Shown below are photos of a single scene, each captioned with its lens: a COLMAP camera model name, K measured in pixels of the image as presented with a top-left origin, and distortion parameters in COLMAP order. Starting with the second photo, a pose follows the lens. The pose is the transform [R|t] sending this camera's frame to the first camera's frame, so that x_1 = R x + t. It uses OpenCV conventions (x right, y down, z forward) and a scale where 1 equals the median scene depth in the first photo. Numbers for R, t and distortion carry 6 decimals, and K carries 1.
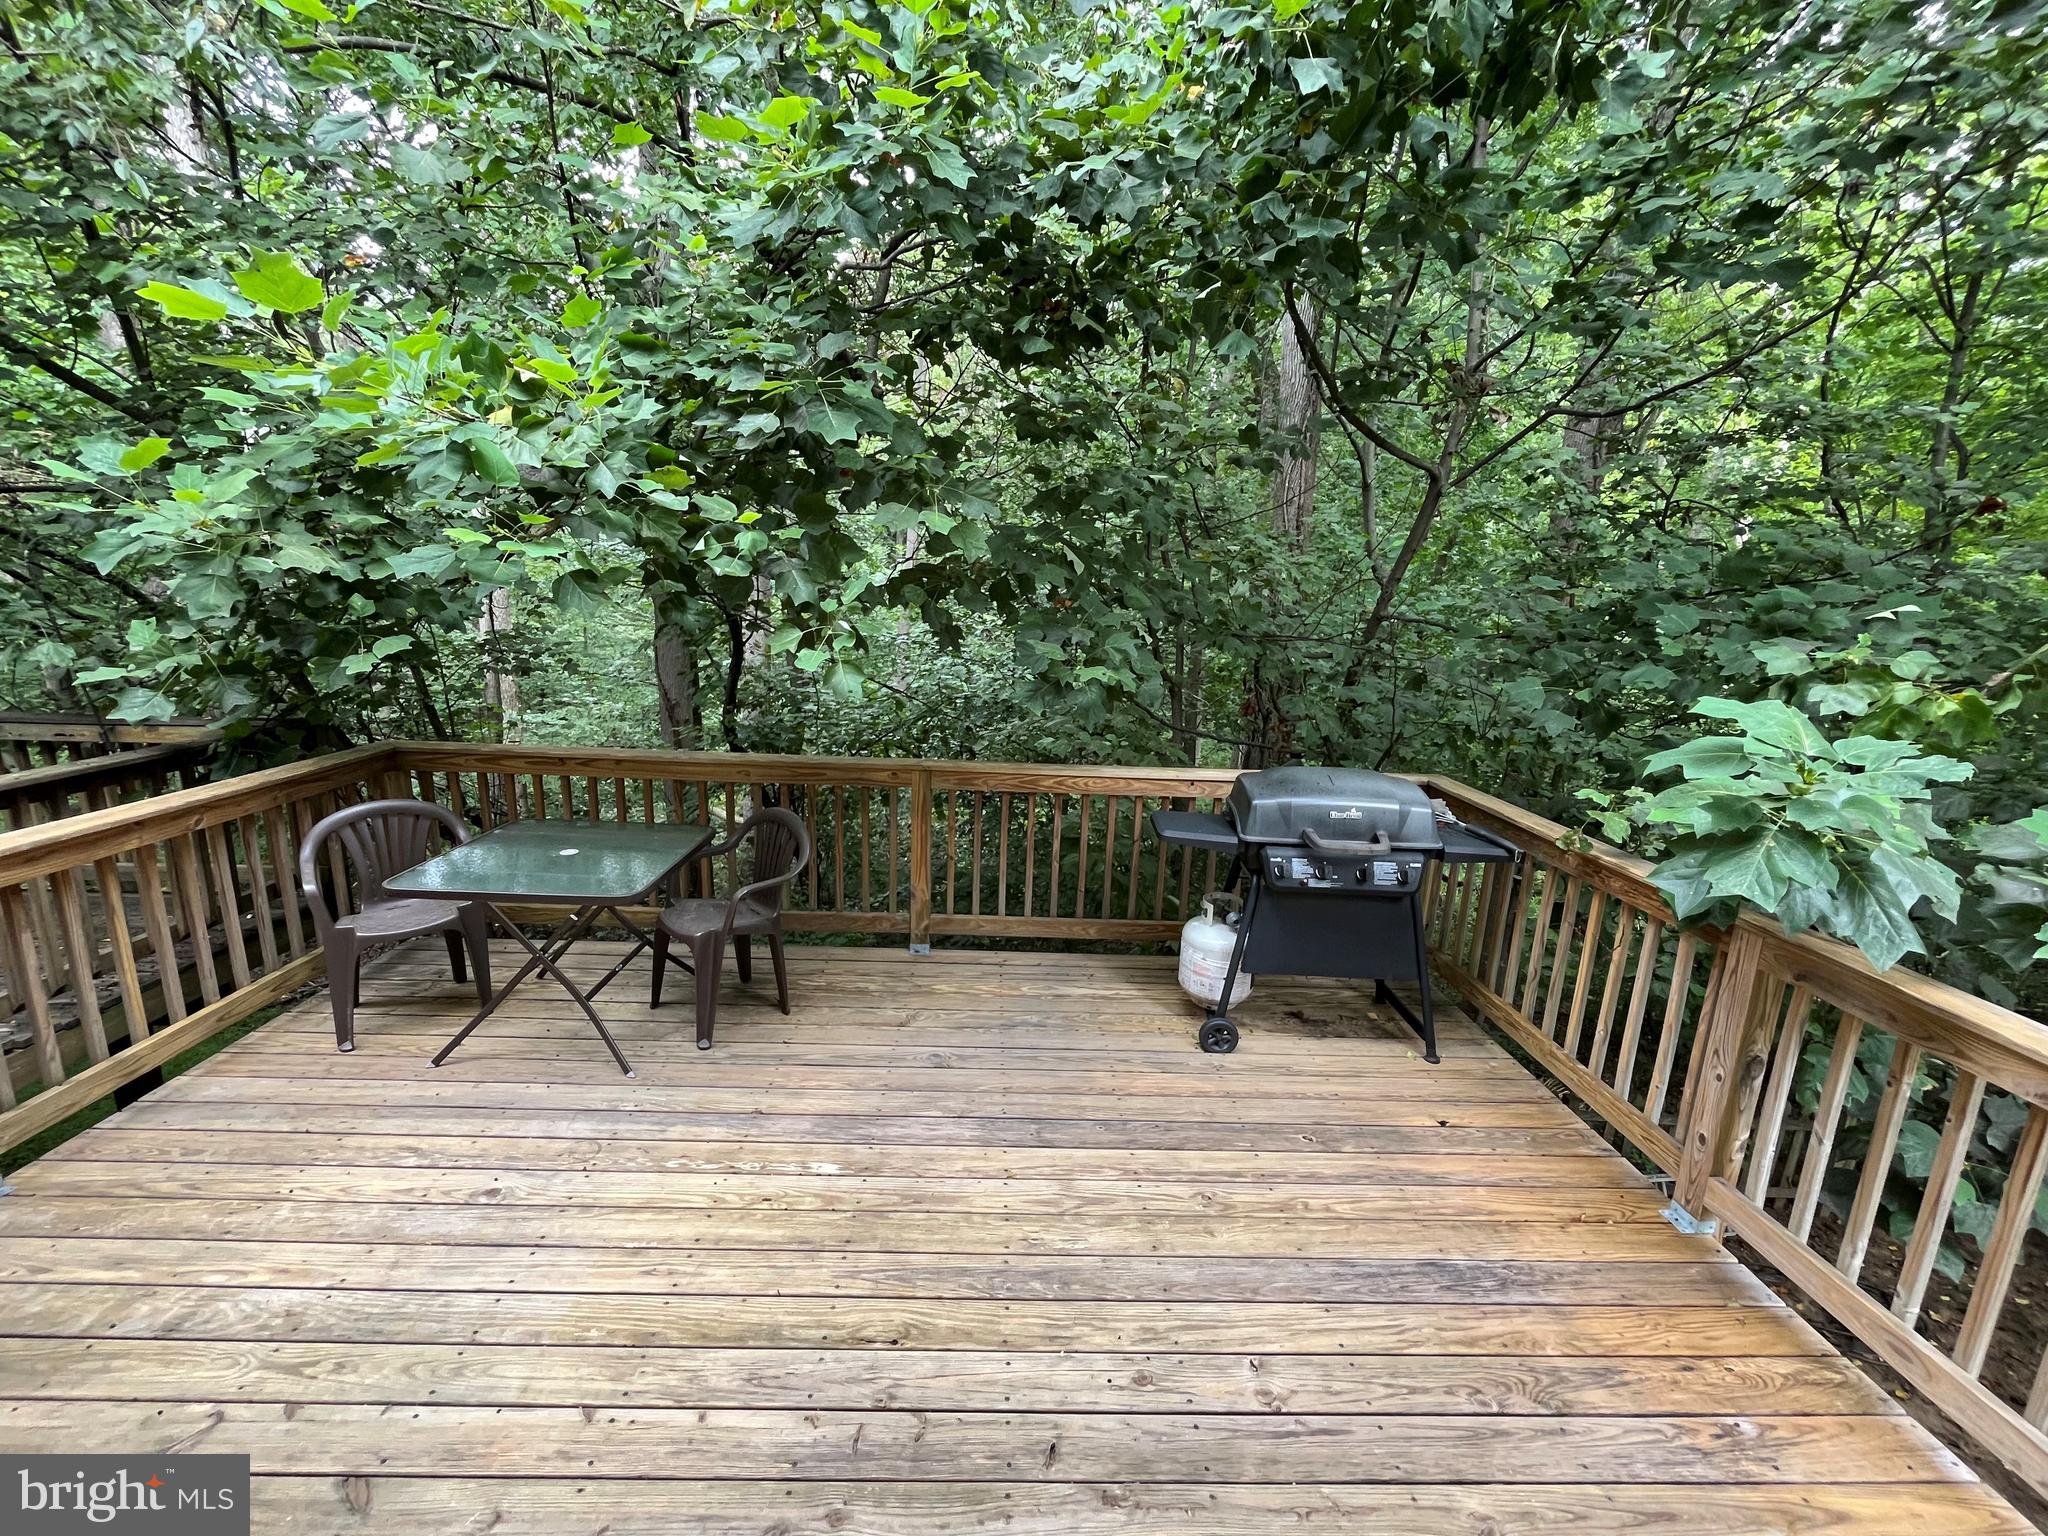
lens RADIAL K [[830.9, 0, 1030.0], [0, 830.9, 764.8], [0, 0, 1]] dist [-0.002064, 0.000409]
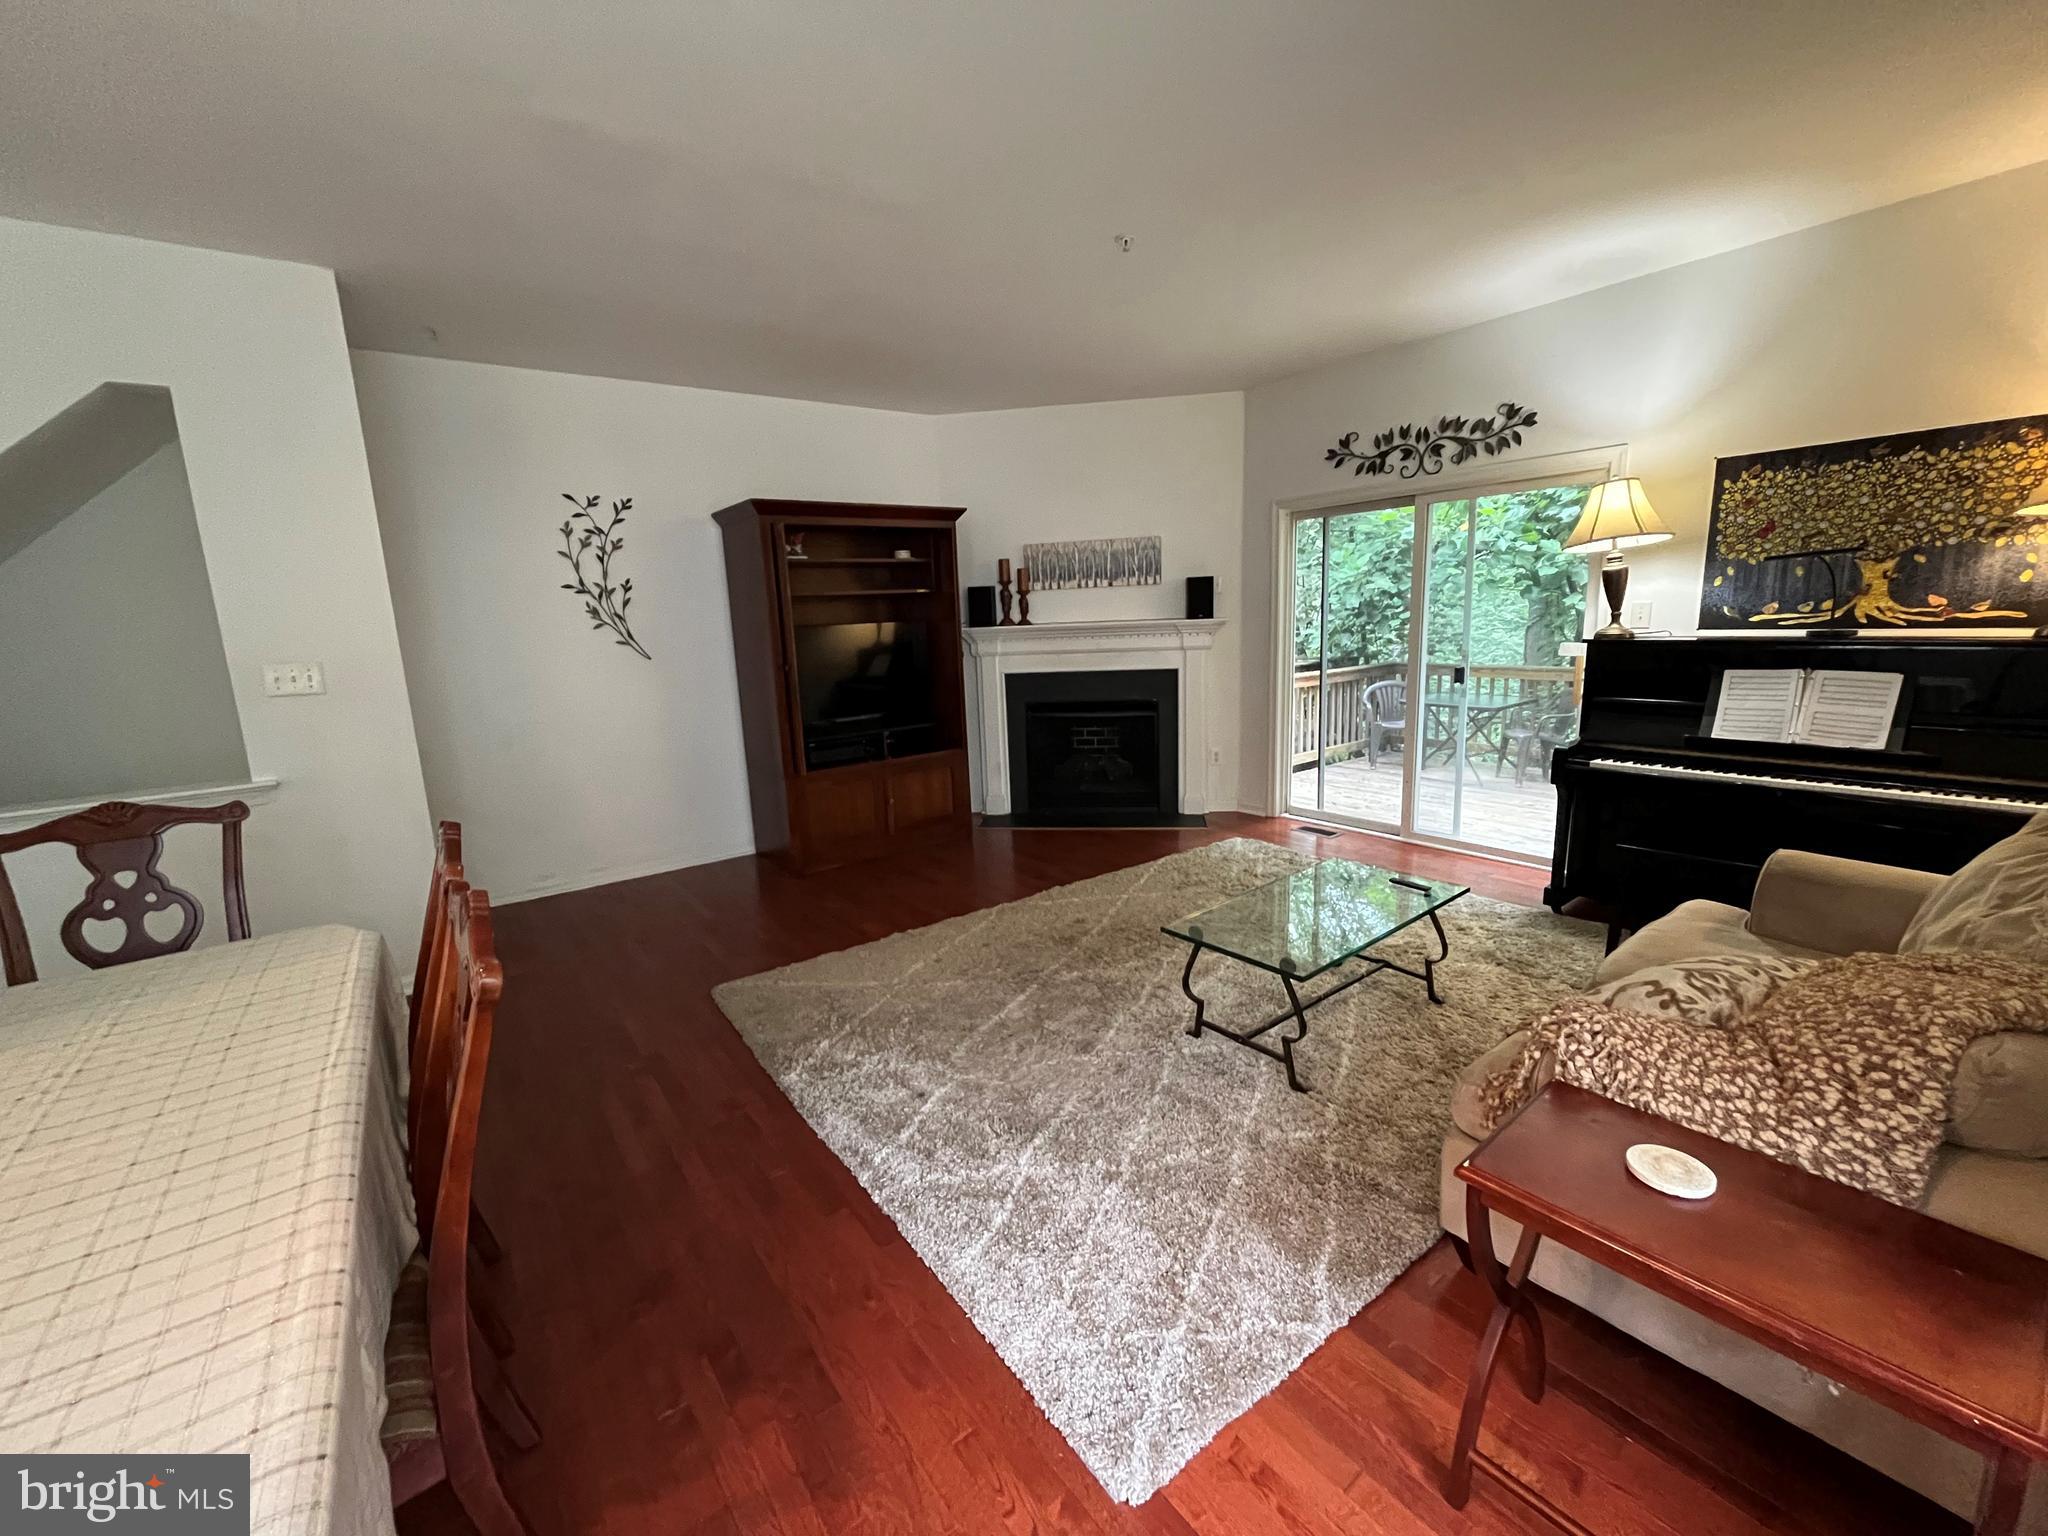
lens RADIAL K [[830.9, 0, 1019.5], [0, 830.9, 771.1], [0, 0, 1]] dist [-0.002064, 0.000409]
pose [[0.563486, 0.095927, -0.820537, 0.734474], [-0.106389, 0.993391, 0.043075, 0.362444], [0.819246, 0.063024, 0.569968, -1.467910]]
